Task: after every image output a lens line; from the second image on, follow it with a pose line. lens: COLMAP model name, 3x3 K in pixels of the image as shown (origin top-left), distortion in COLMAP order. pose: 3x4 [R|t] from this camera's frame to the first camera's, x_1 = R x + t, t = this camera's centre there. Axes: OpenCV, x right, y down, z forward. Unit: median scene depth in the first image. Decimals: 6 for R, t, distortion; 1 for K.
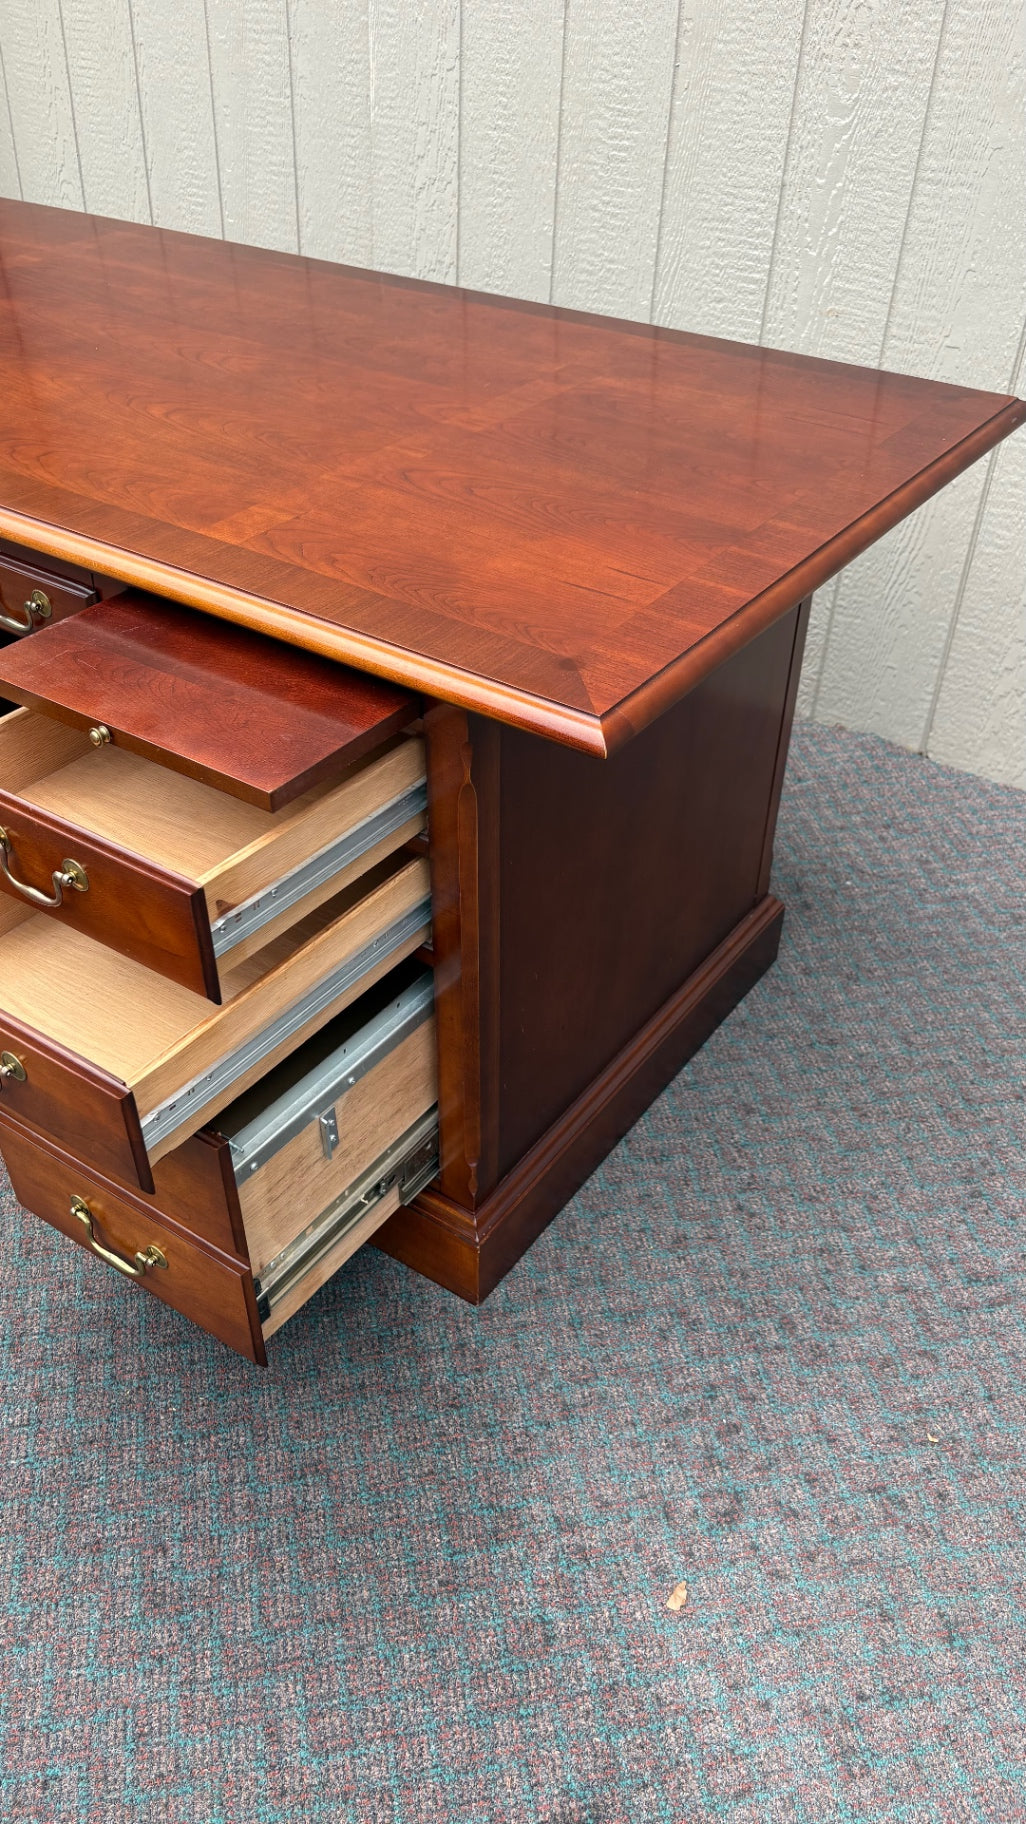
lens RADIAL K [[1403.2, 0, 510.0], [0, 1403.2, 924.5], [0, 0, 1]] dist [0.020133, -0.007074]
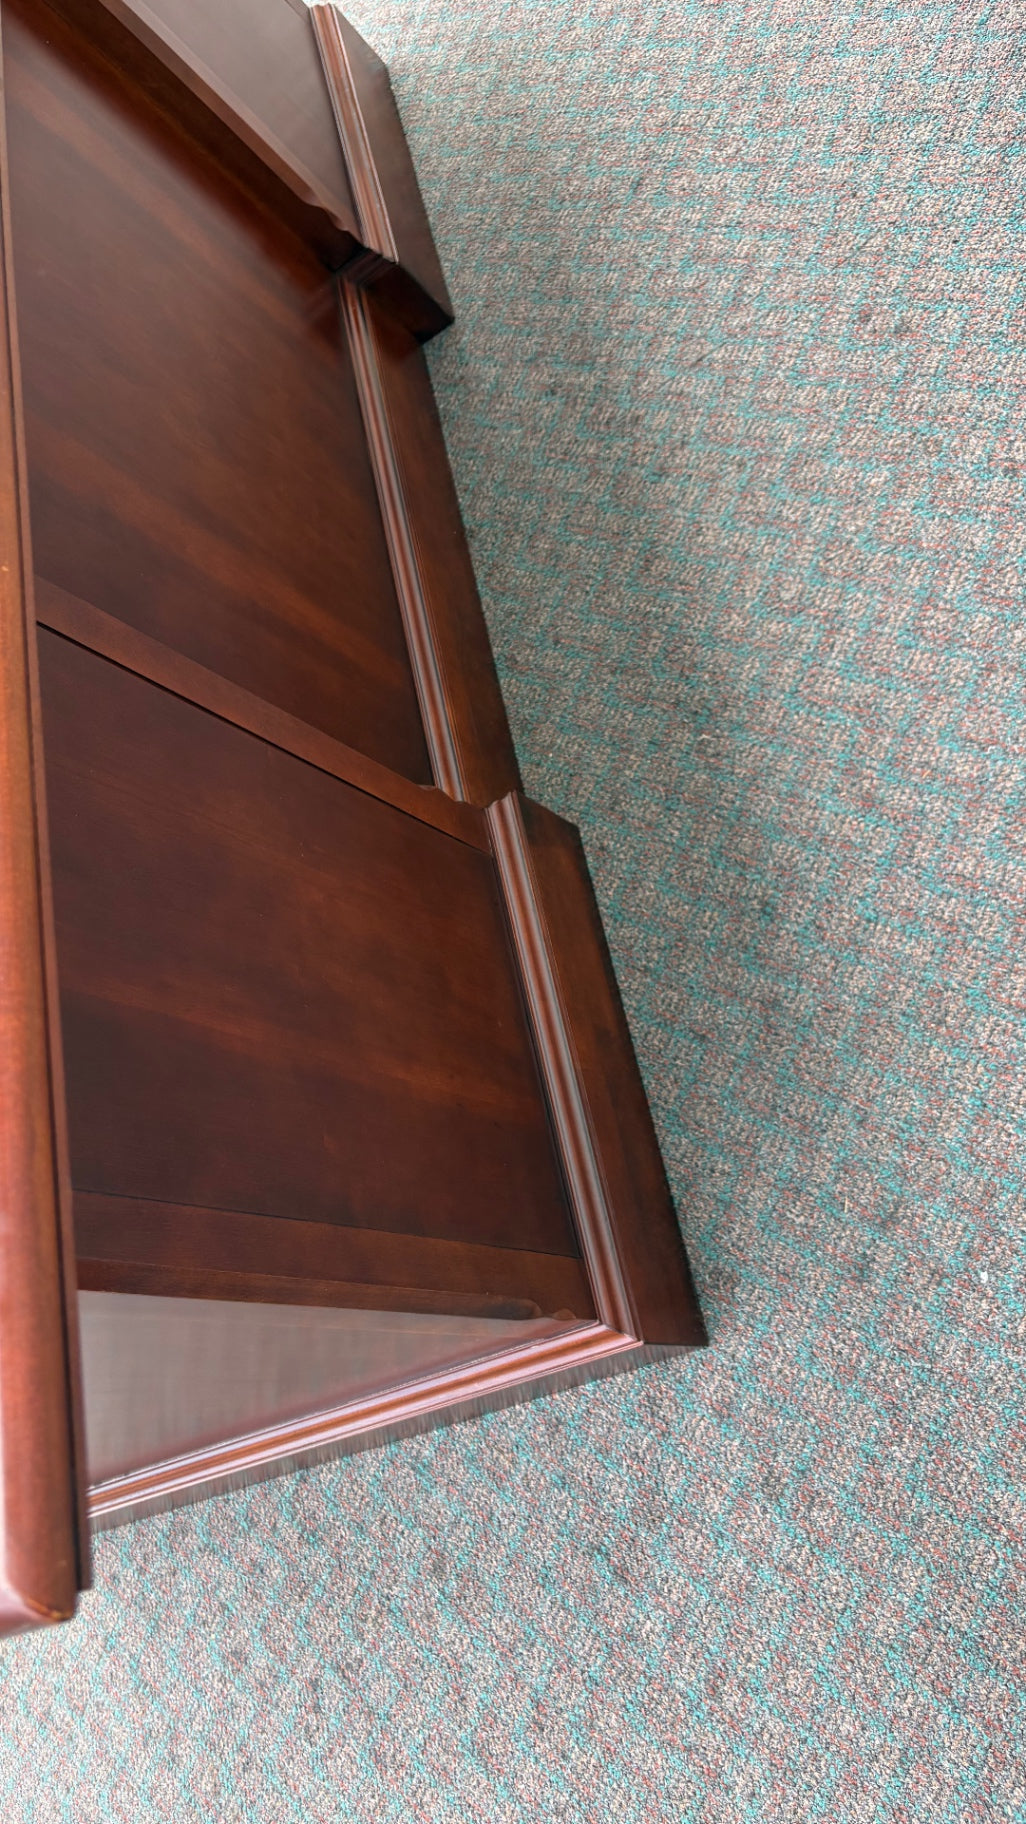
lens RADIAL K [[1388.5, 0, 527.3], [0, 1388.5, 924.2], [0, 0, 1]] dist [0.056152, -0.076856]
pose [[0.615099, 0.496696, -0.612328, 0.486700], [0.106582, 0.717113, 0.688759, -0.571222], [0.781213, -0.488919, 0.388157, 1.019658]]
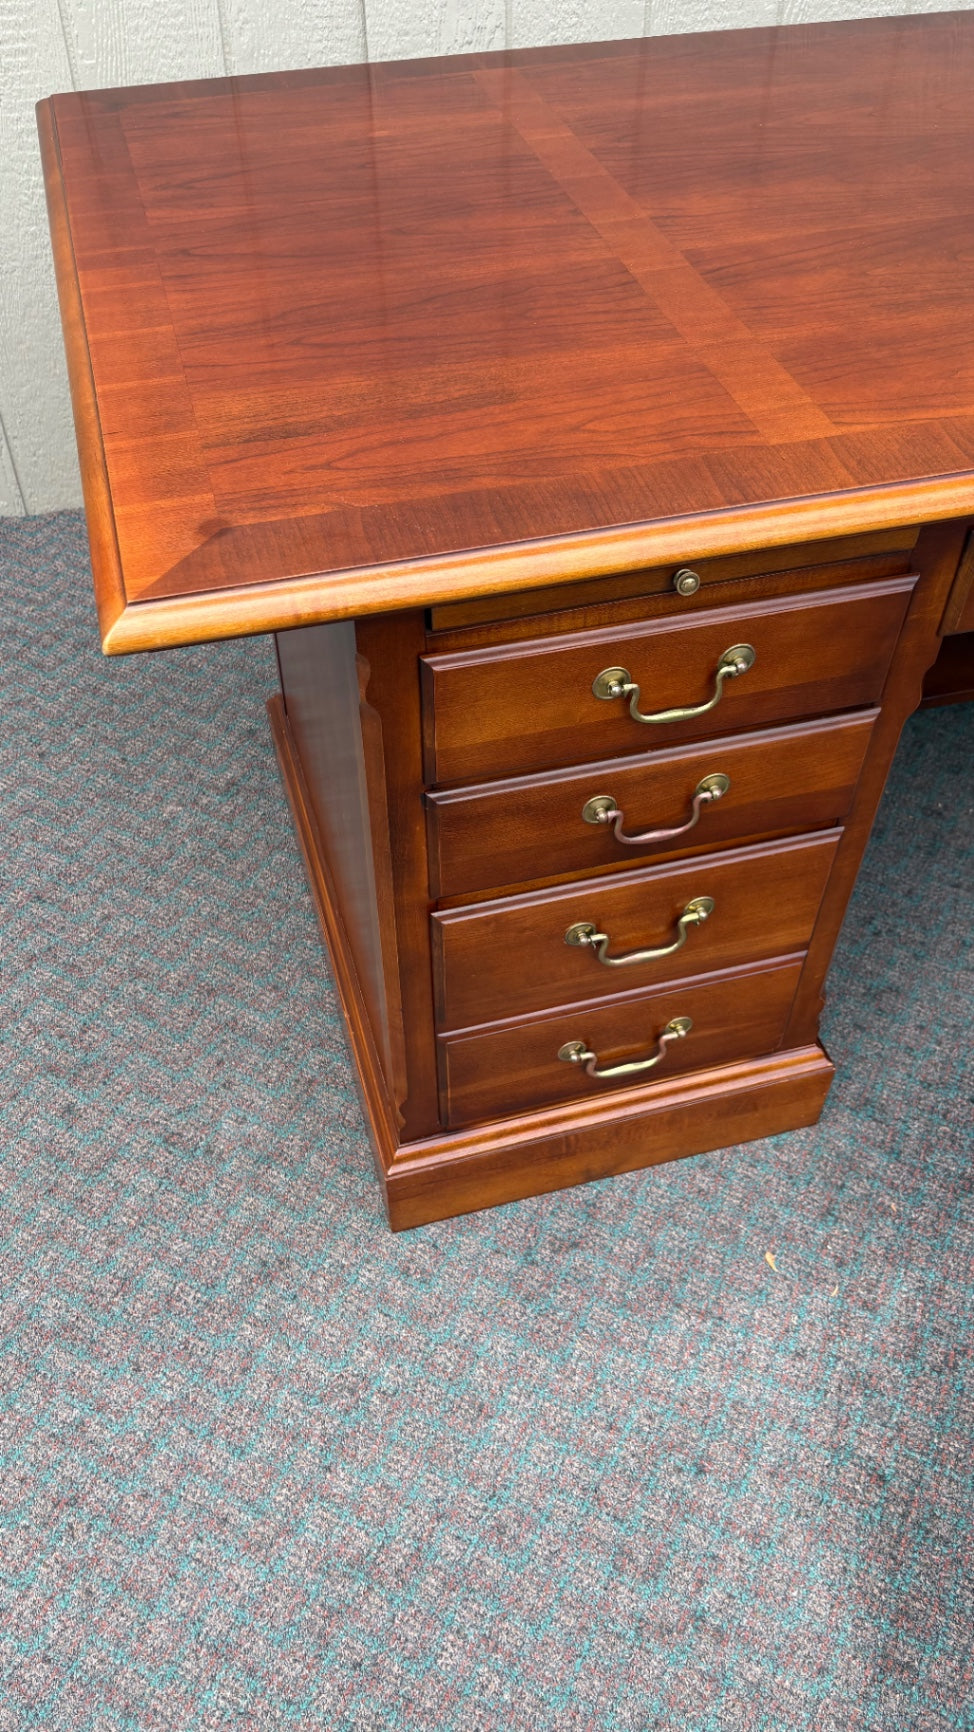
lens RADIAL K [[1325.1, 0, 480.4], [0, 1325.1, 881.6], [0, 0, 1]] dist [0.057853, -0.081289]
pose [[0.644116, -0.571320, 0.508633, -1.083507], [0.479408, 0.819659, 0.313571, -0.500979], [-0.596055, 0.041867, 0.801851, 0.684087]]
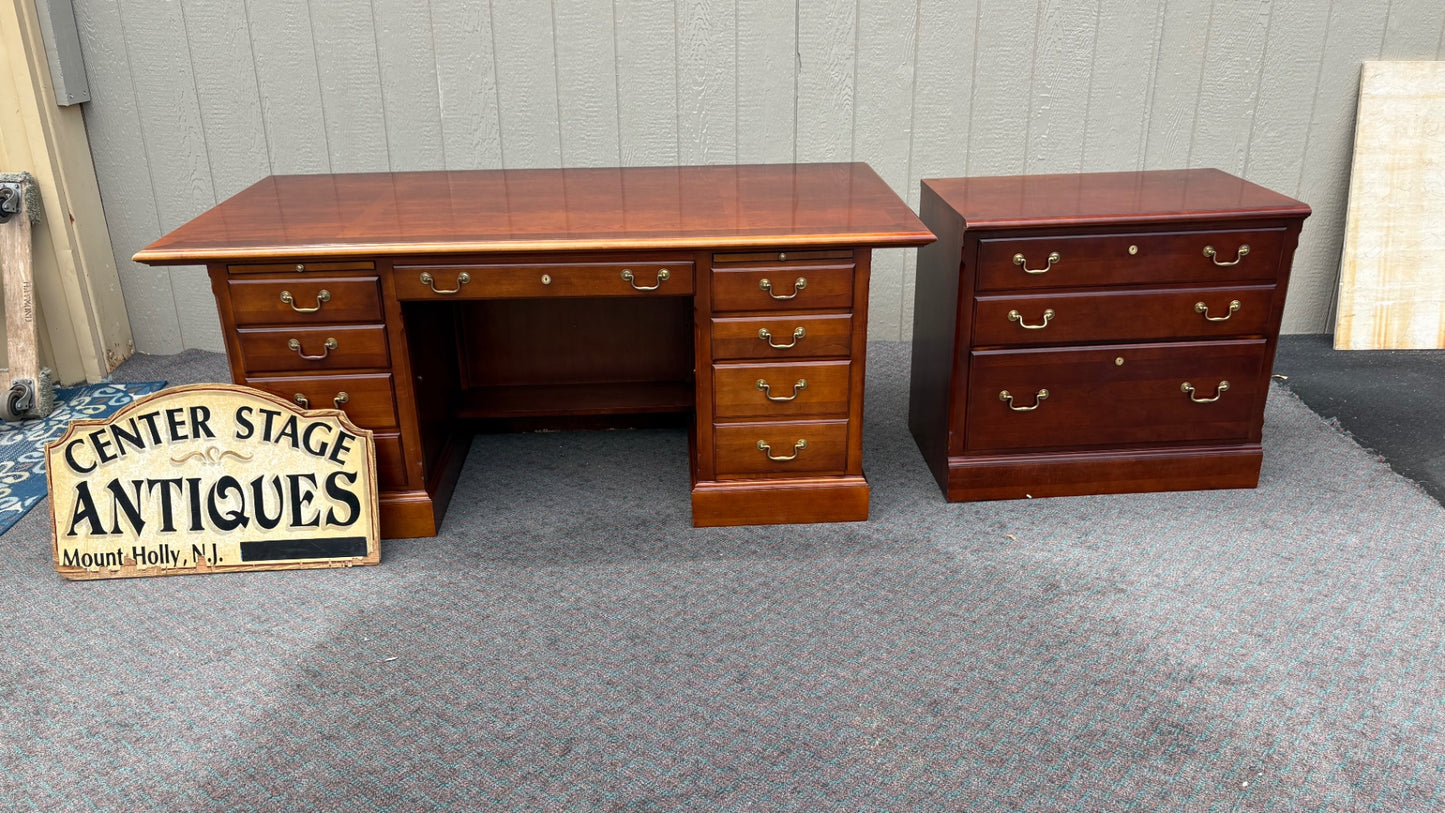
lens RADIAL K [[1105.5, 0, 722.5], [0, 1105.5, 406.5], [0, 0, 1]] dist [0.057853, -0.081289]
pose [[0.789365, -0.257702, 0.557219, -1.161793], [0.395174, 0.907886, -0.139931, 0.247216], [-0.469831, 0.330655, 0.818490, -0.471883]]
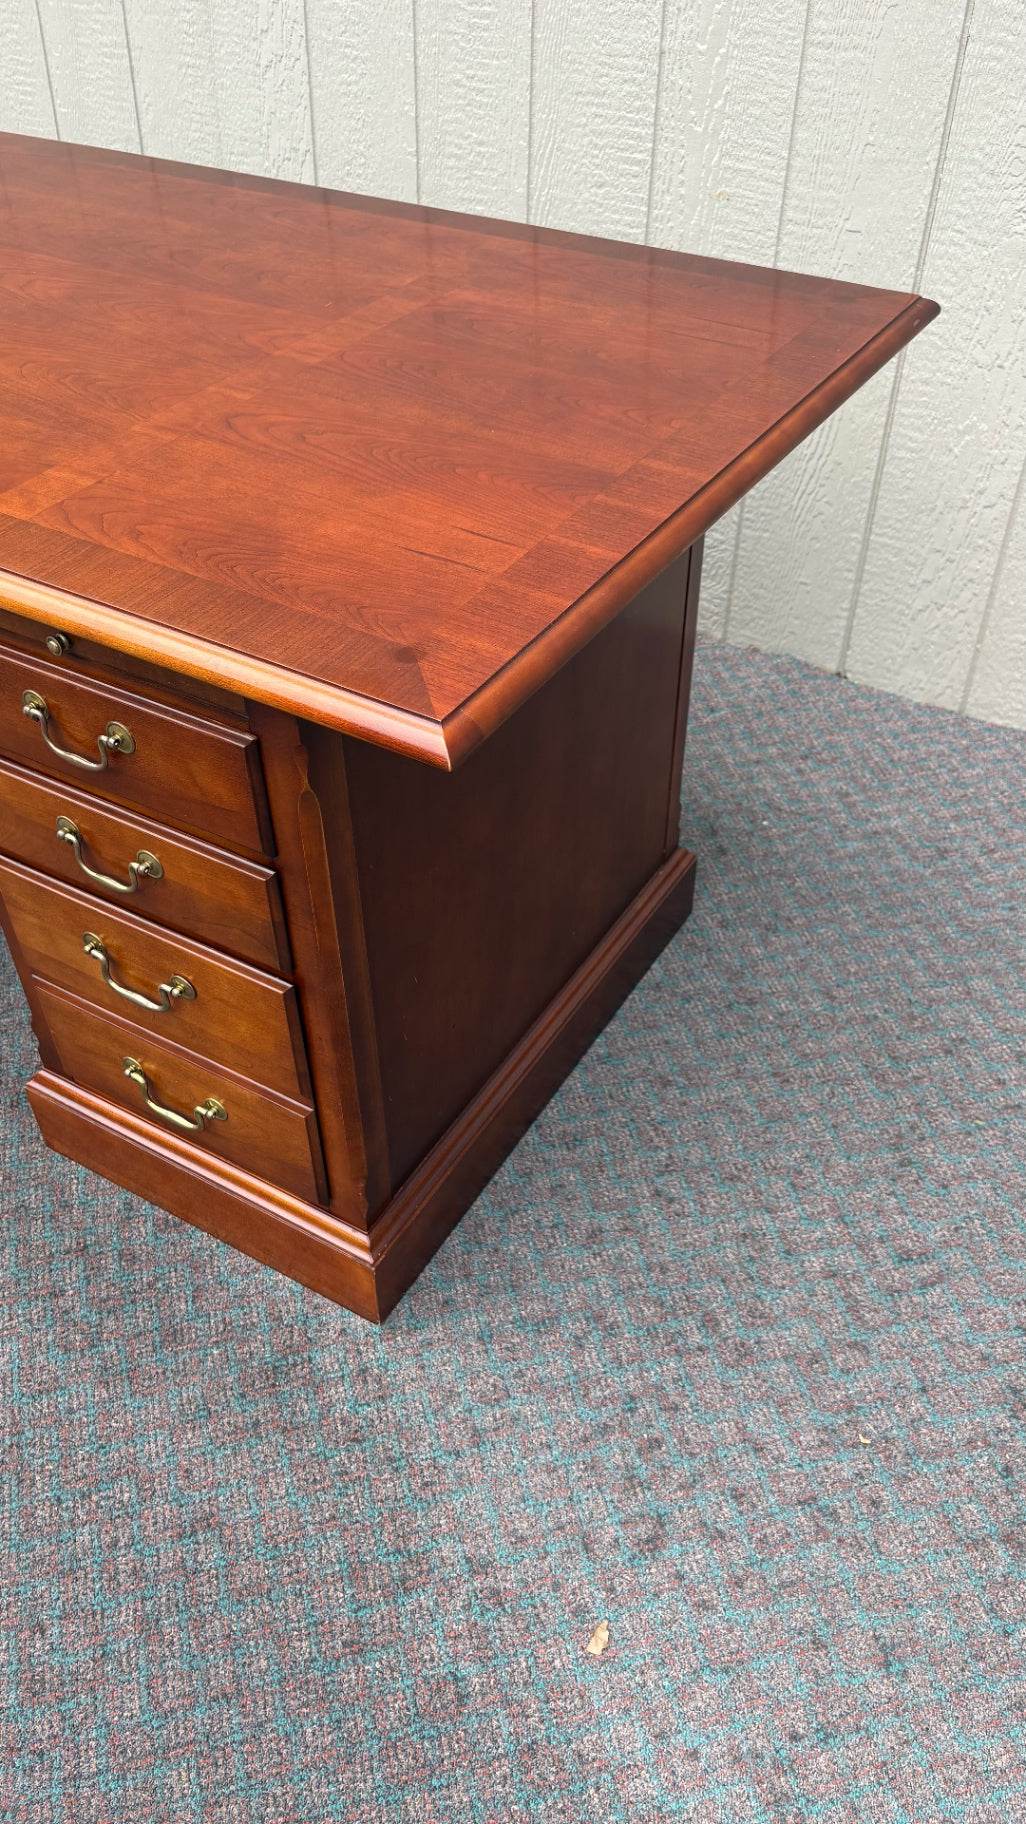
lens RADIAL K [[1403.5, 0, 519.1], [0, 1403.5, 925.2], [0, 0, 1]] dist [0.047377, -0.062006]
pose [[0.997489, -0.058078, 0.040530, 0.044213], [0.054920, 0.995662, 0.075108, -0.054319], [-0.044716, -0.072694, 0.996351, 0.080354]]
